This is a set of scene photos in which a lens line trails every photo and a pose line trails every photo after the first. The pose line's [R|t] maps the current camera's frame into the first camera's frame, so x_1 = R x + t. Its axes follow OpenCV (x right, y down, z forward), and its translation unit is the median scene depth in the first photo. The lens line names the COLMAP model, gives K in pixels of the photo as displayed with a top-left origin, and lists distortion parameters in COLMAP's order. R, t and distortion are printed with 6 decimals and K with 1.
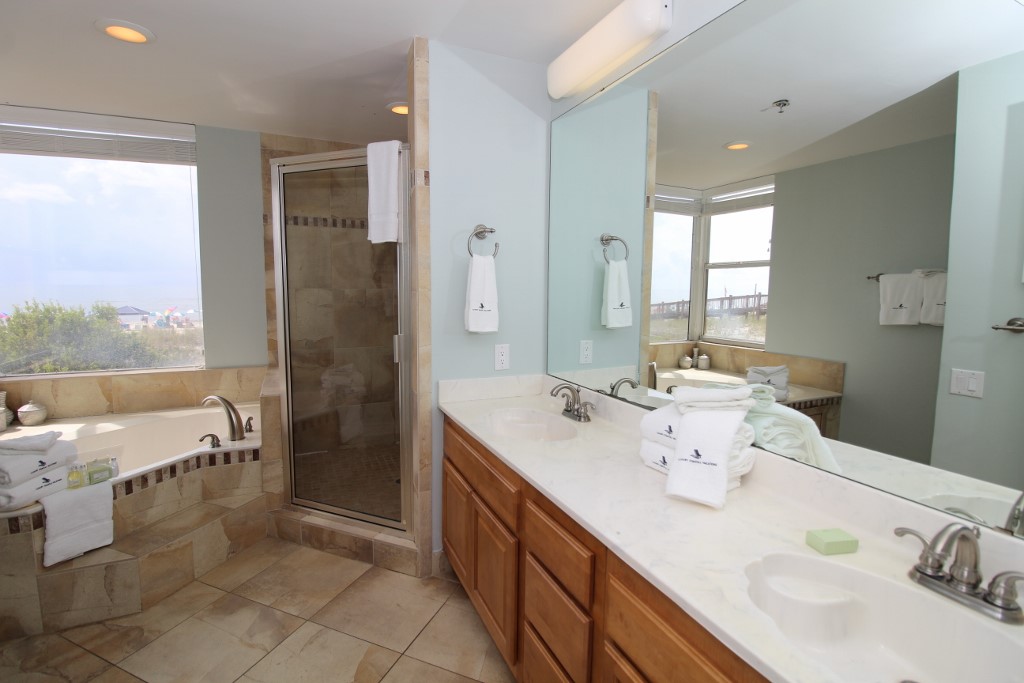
lens RADIAL K [[472.7, 0, 511.2], [0, 472.7, 328.9], [0, 0, 1]] dist [-0.004438, -0.010571]
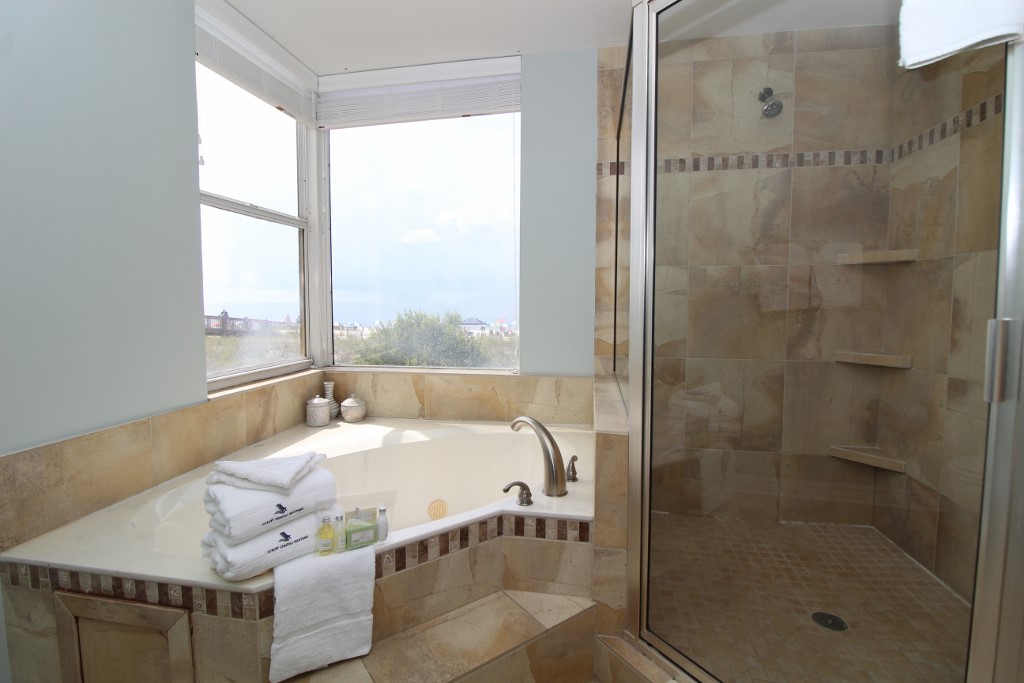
lens RADIAL K [[472.7, 0, 511.2], [0, 472.7, 328.9], [0, 0, 1]] dist [-0.004438, -0.010571]
pose [[0.822379, 0.025400, -0.568373, -0.296468], [-0.044274, 0.998831, -0.019424, 0.035612], [0.567215, 0.041138, 0.822542, 0.470114]]
